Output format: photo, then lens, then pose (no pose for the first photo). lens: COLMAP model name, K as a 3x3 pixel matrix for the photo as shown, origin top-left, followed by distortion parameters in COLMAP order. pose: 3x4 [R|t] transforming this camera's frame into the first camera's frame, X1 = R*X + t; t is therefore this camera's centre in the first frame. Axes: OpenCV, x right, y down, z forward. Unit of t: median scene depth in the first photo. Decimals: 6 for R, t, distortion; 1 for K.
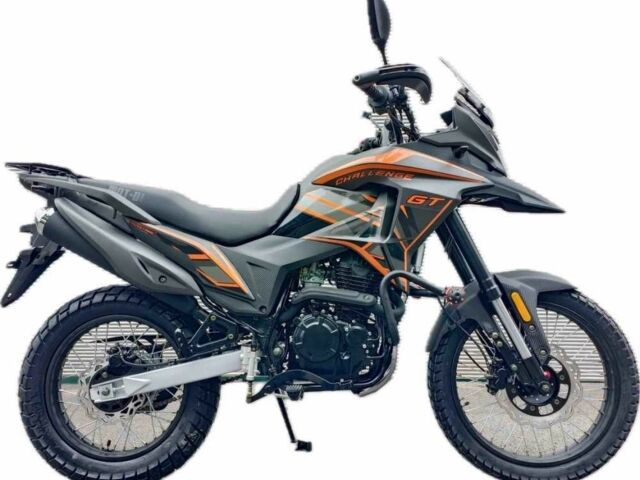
lens RADIAL K [[786.8, 0, 320.0], [0, 786.8, 240.0], [0, 0, 1]] dist [-0.002995, -0.008526]
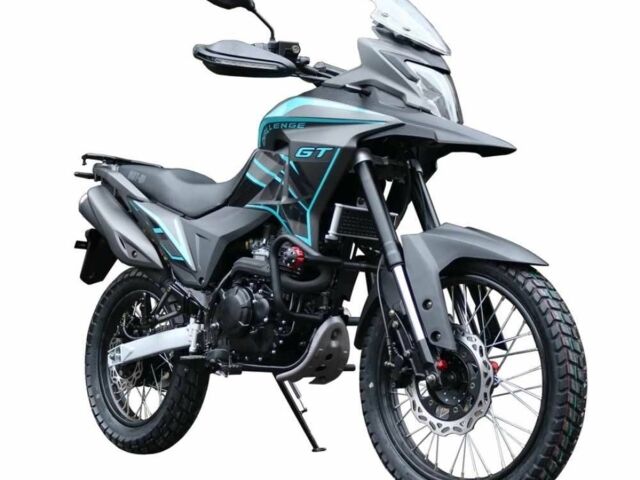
lens RADIAL K [[786.8, 0, 320.0], [0, 786.8, 240.0], [0, 0, 1]] dist [-0.002995, -0.008526]
pose [[0.791863, -0.038497, -0.609484, 0.642479], [0.020463, 0.999123, -0.036522, 0.075604], [0.610356, 0.016449, 0.791956, 0.308550]]
